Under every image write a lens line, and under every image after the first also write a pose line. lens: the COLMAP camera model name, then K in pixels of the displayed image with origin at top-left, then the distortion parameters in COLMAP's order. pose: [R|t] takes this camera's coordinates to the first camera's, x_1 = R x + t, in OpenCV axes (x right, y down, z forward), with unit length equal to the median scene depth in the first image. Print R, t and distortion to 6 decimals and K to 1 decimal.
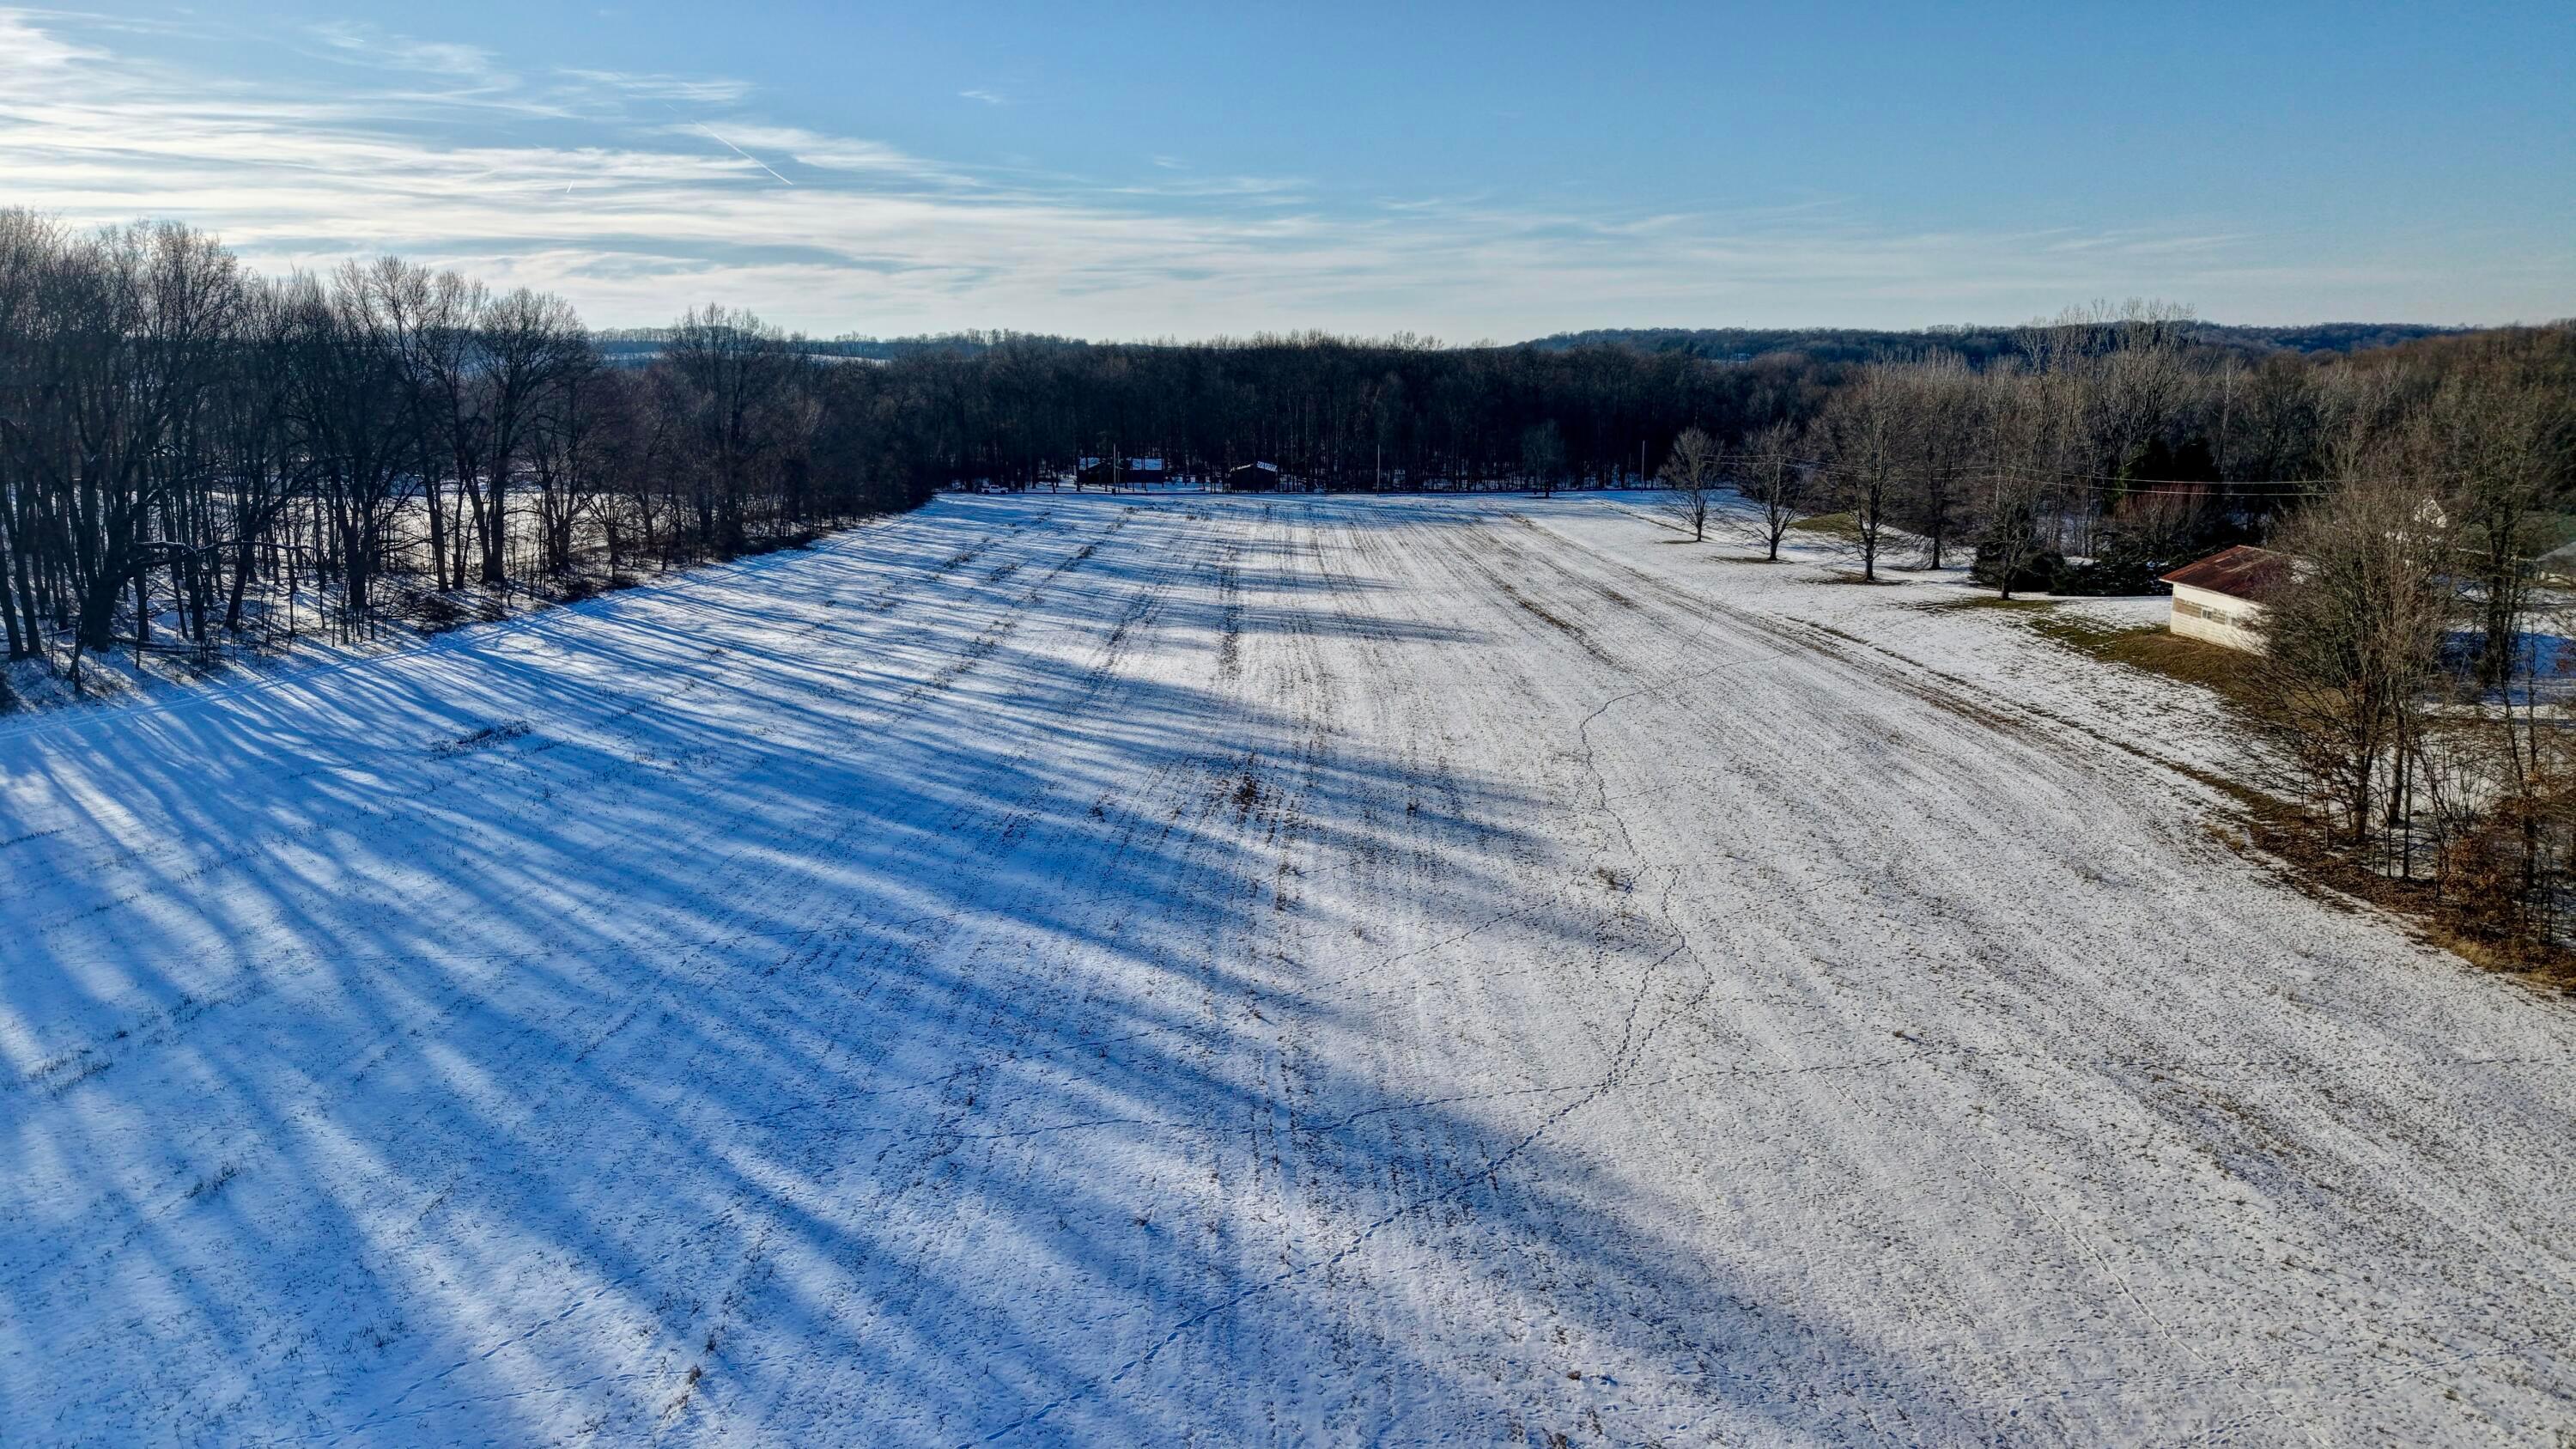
lens RADIAL K [[1725.6, 0, 1268.5], [0, 1725.6, 721.2], [0, 0, 1]] dist [0.061987, -0.106043]
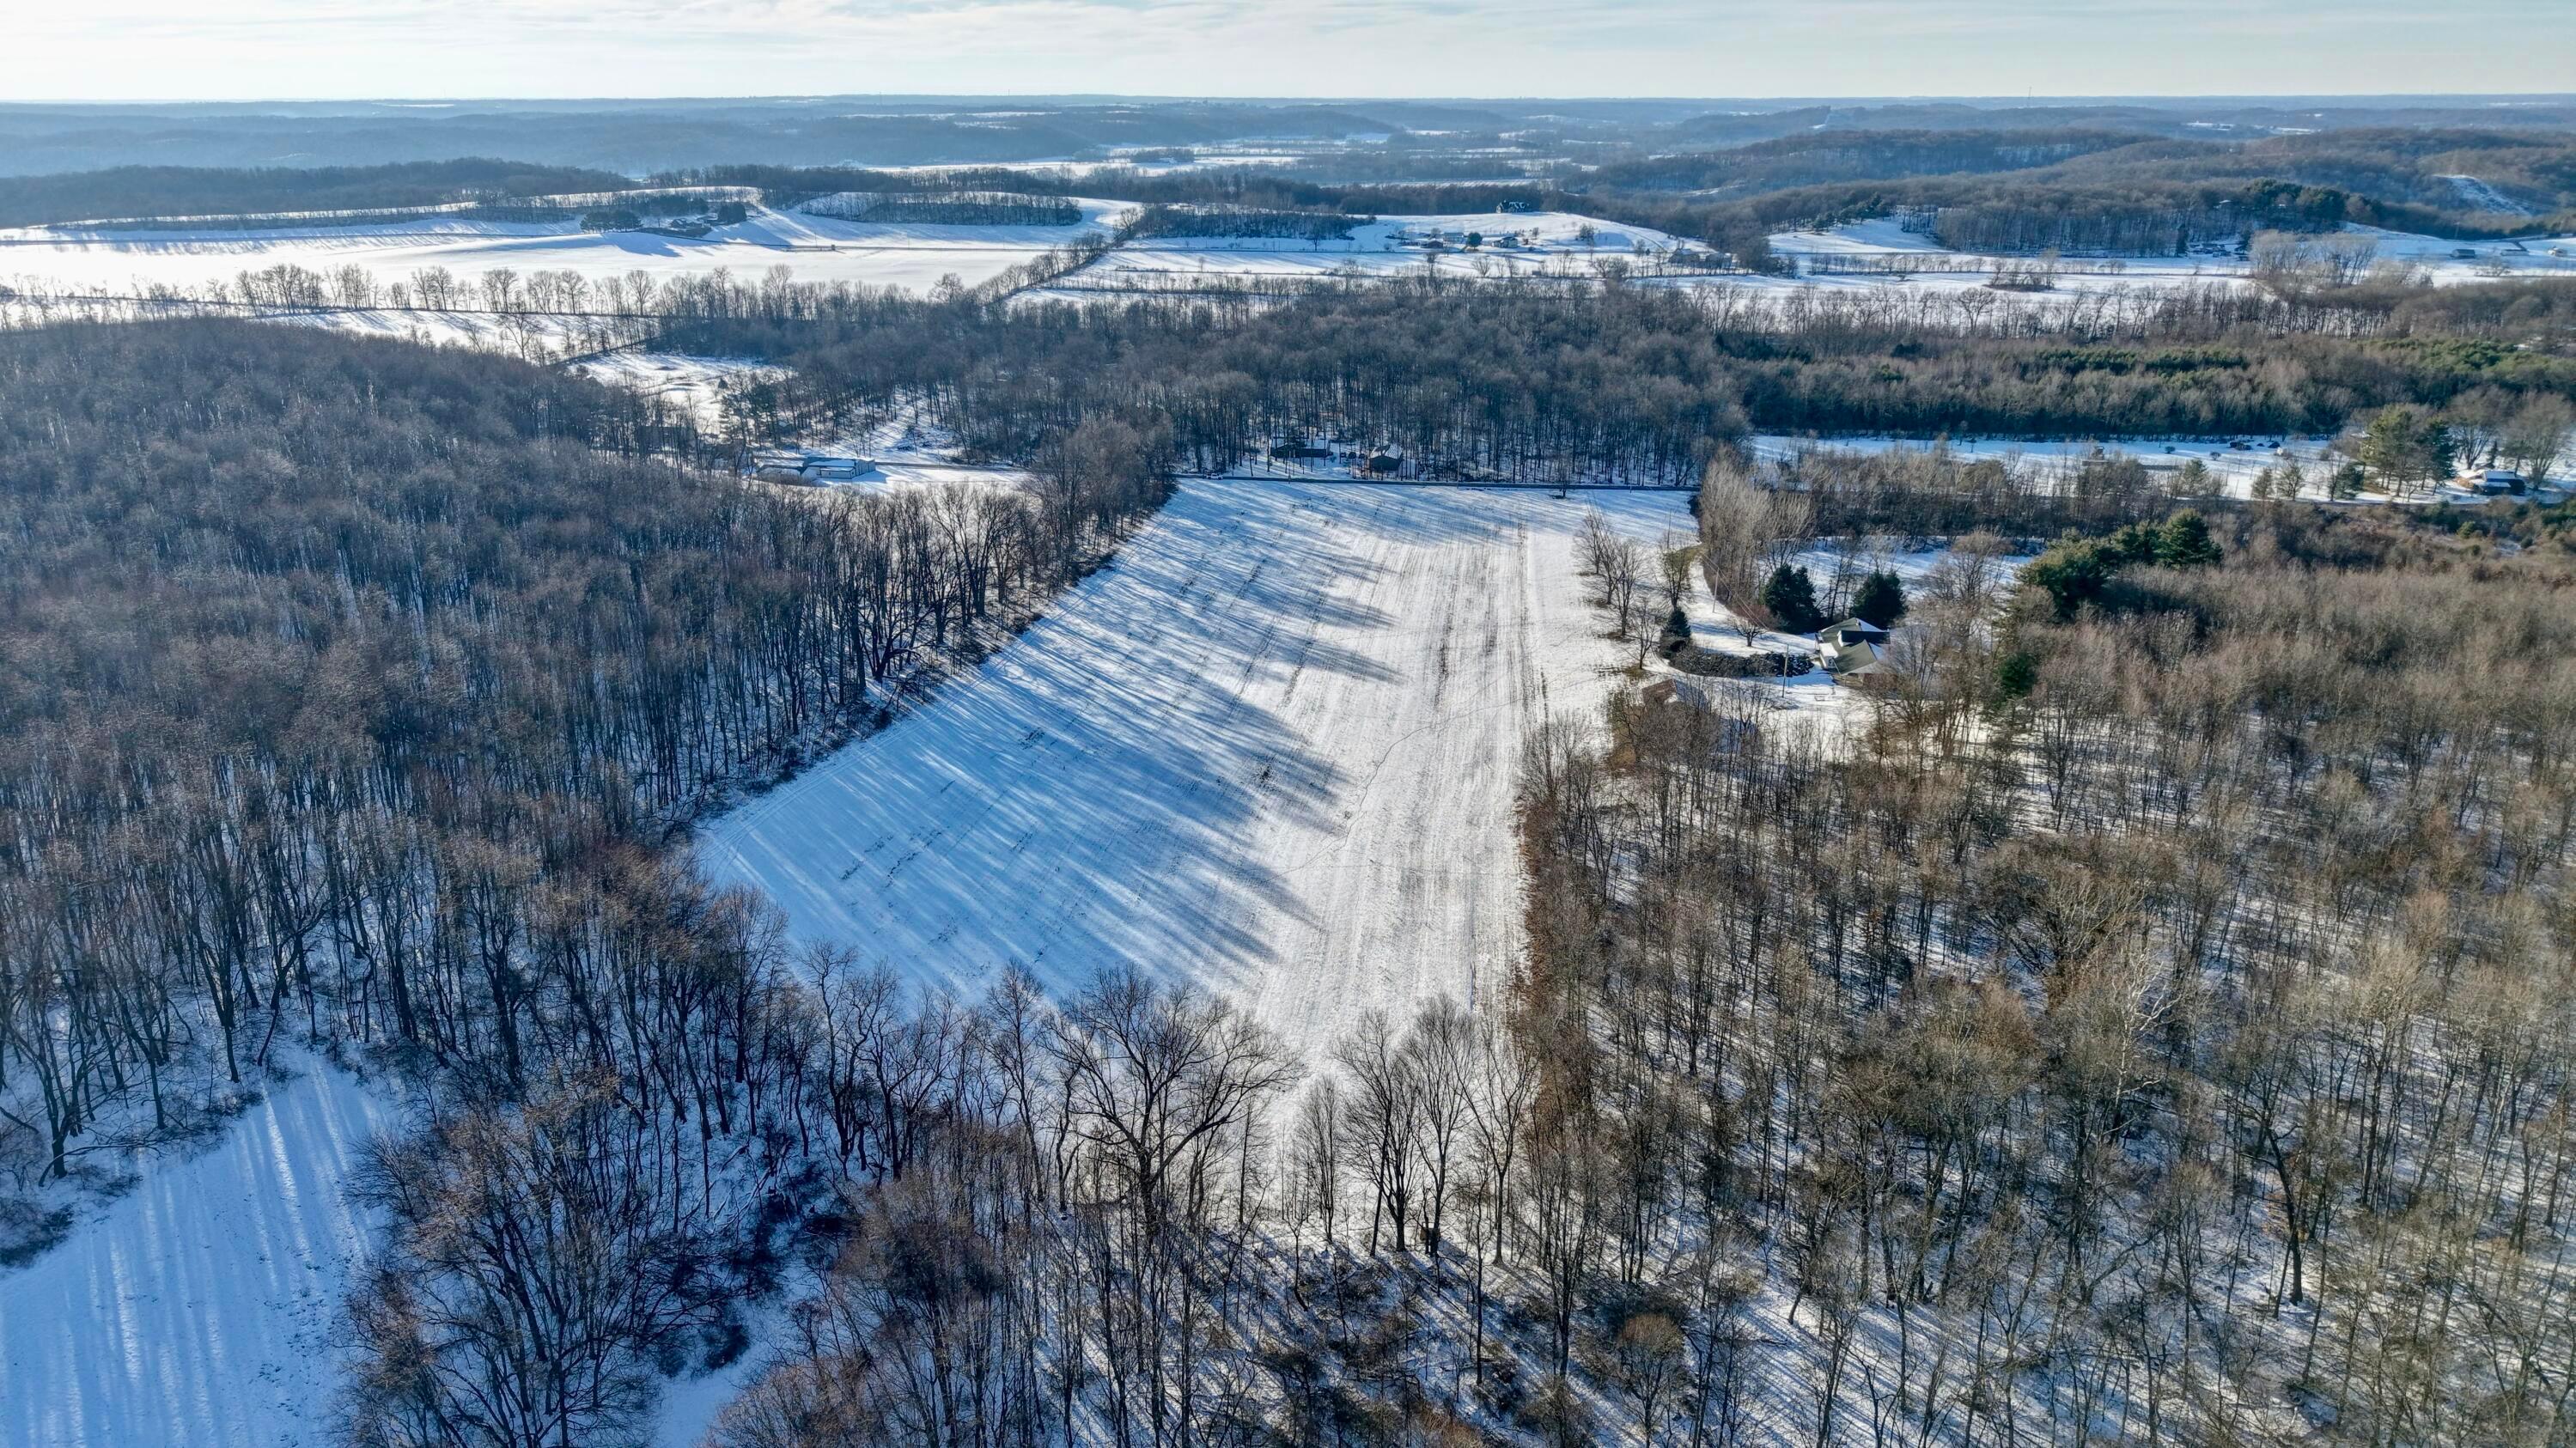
lens RADIAL K [[1693.8, 0, 1245.0], [0, 1693.8, 682.6], [0, 0, 1]] dist [0.307833, -0.000068]
pose [[0.988561, 0.048238, -0.142903, 0.347096], [-0.031938, 0.992940, 0.114233, -0.429980], [0.147404, -0.108362, 0.983122, -1.870019]]
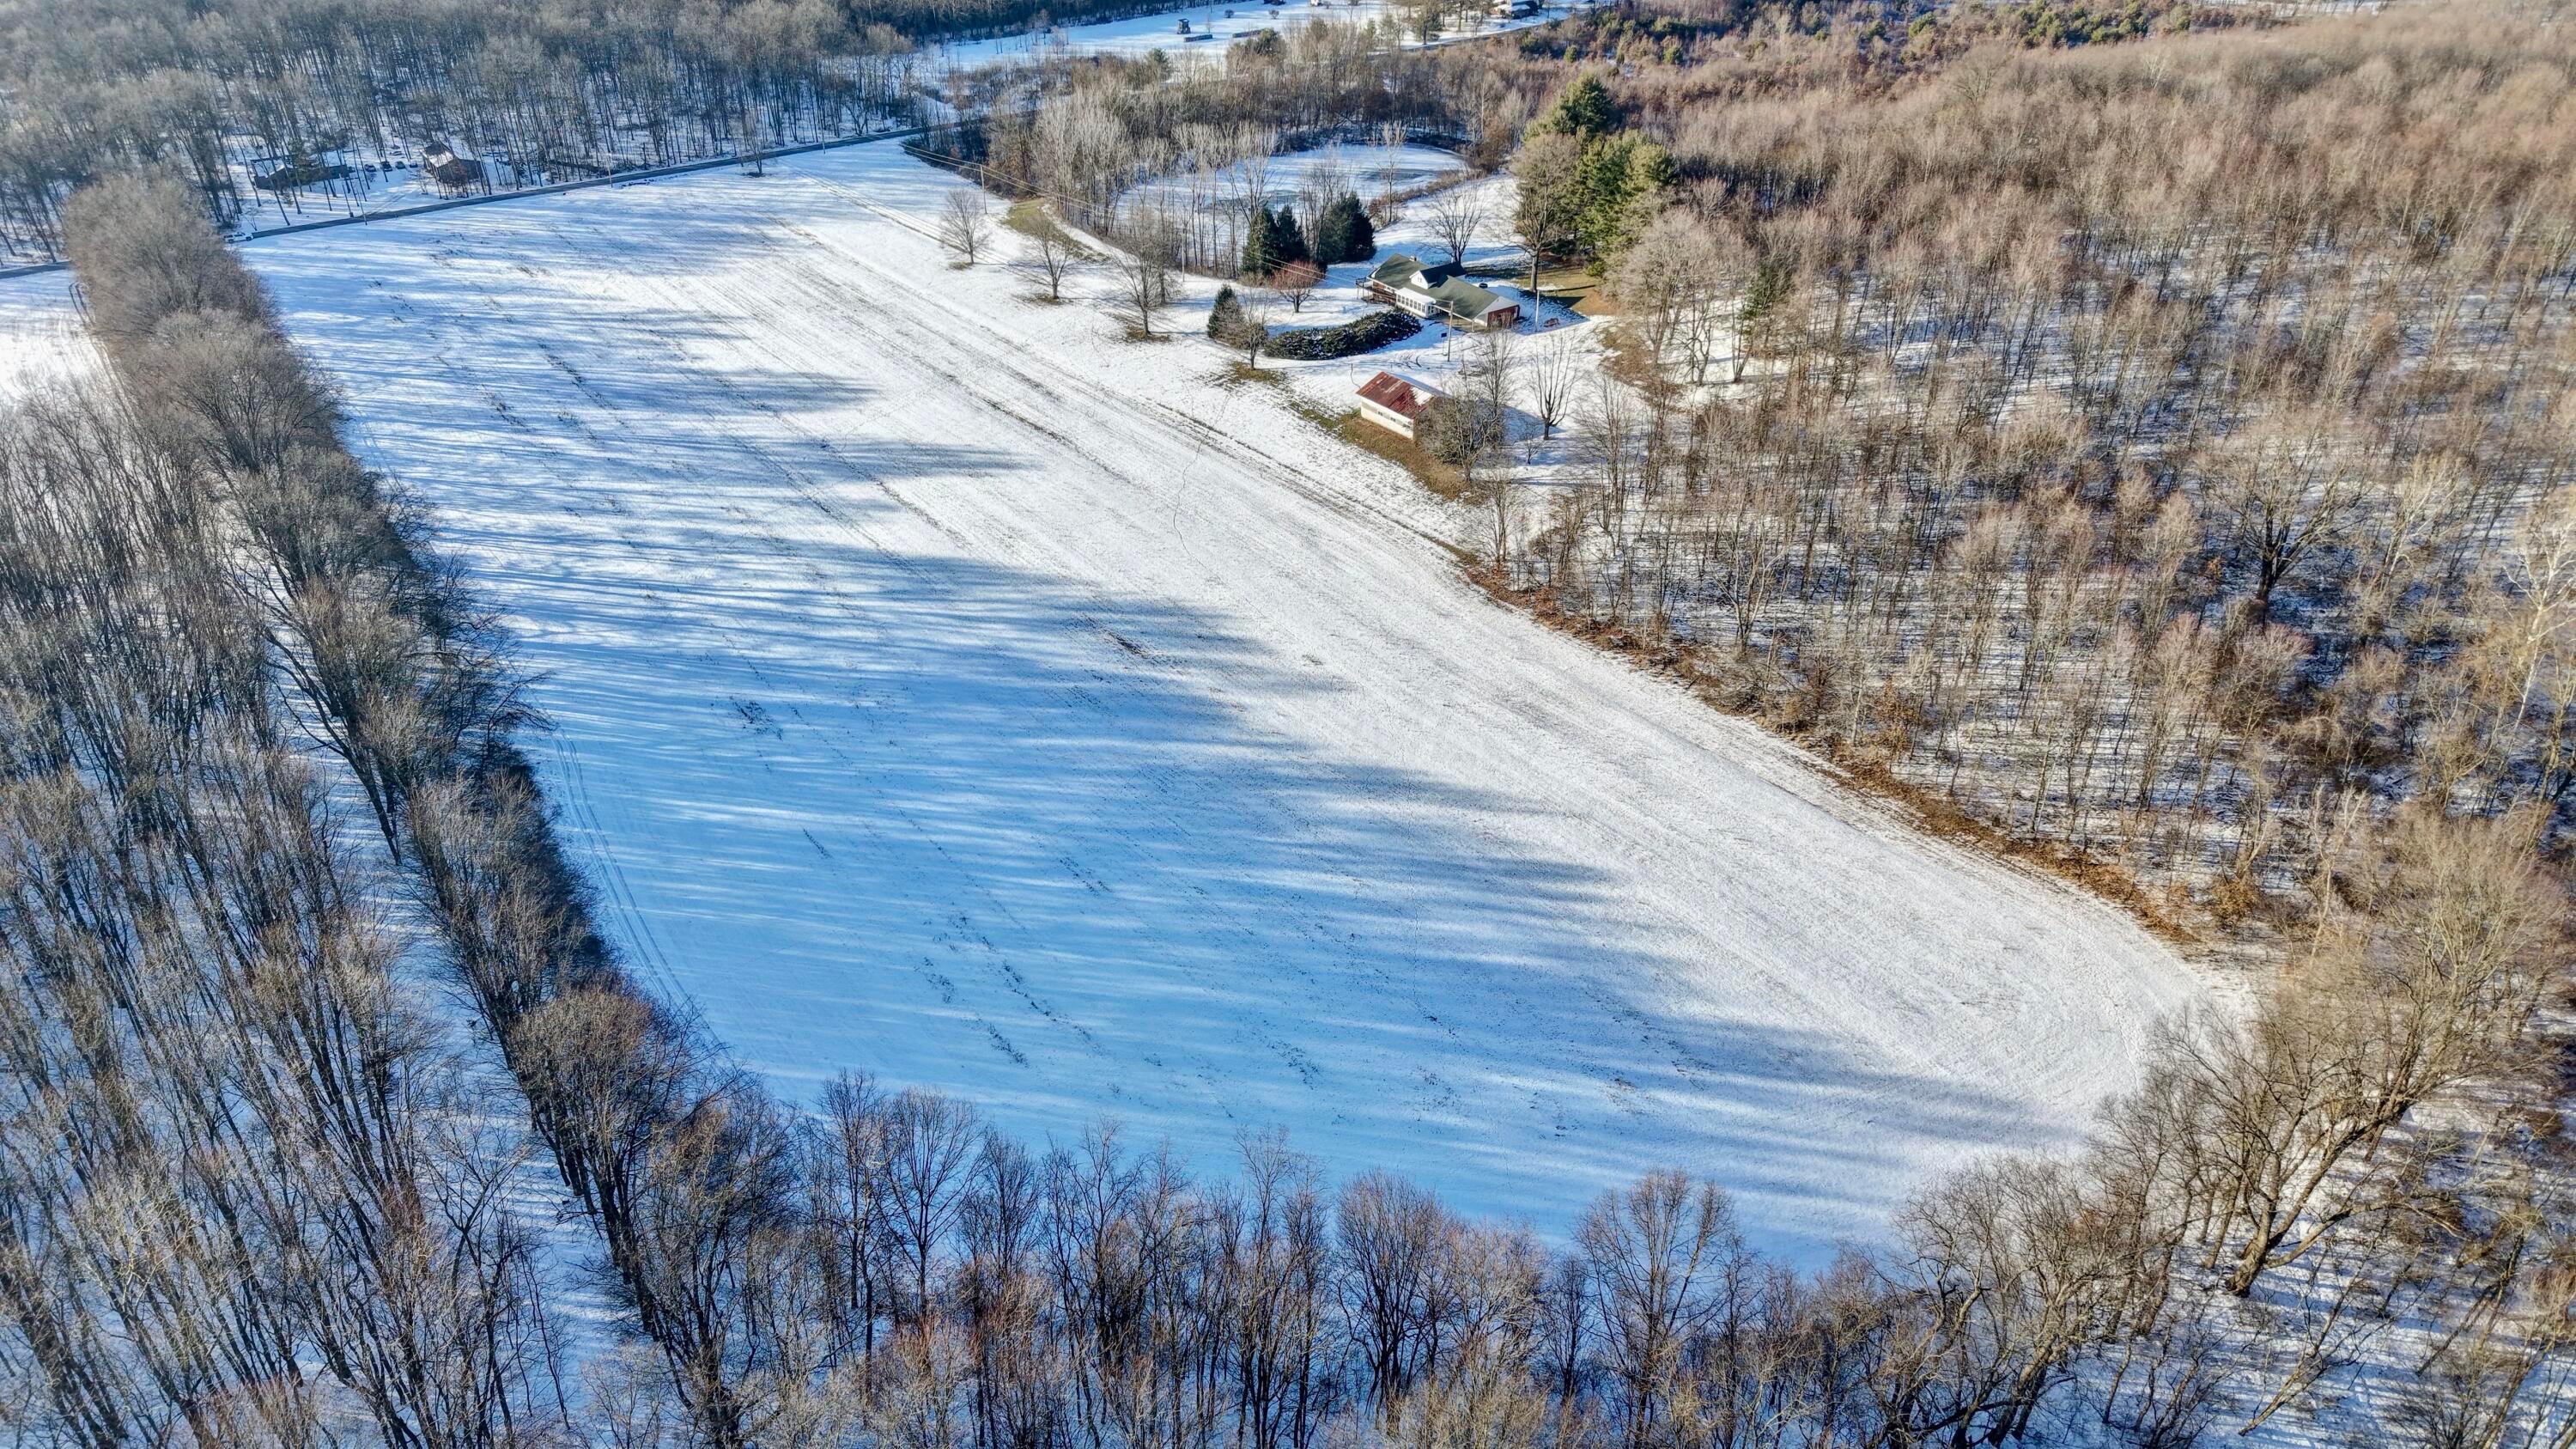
lens RADIAL K [[1725.6, 0, 1268.5], [0, 1725.6, 721.2], [0, 0, 1]] dist [0.061987, -0.106043]
pose [[0.810750, -0.310338, 0.496362, -0.914817], [0.123342, 0.919438, 0.373391, -0.621075], [-0.572252, -0.241504, 0.783712, -0.860010]]
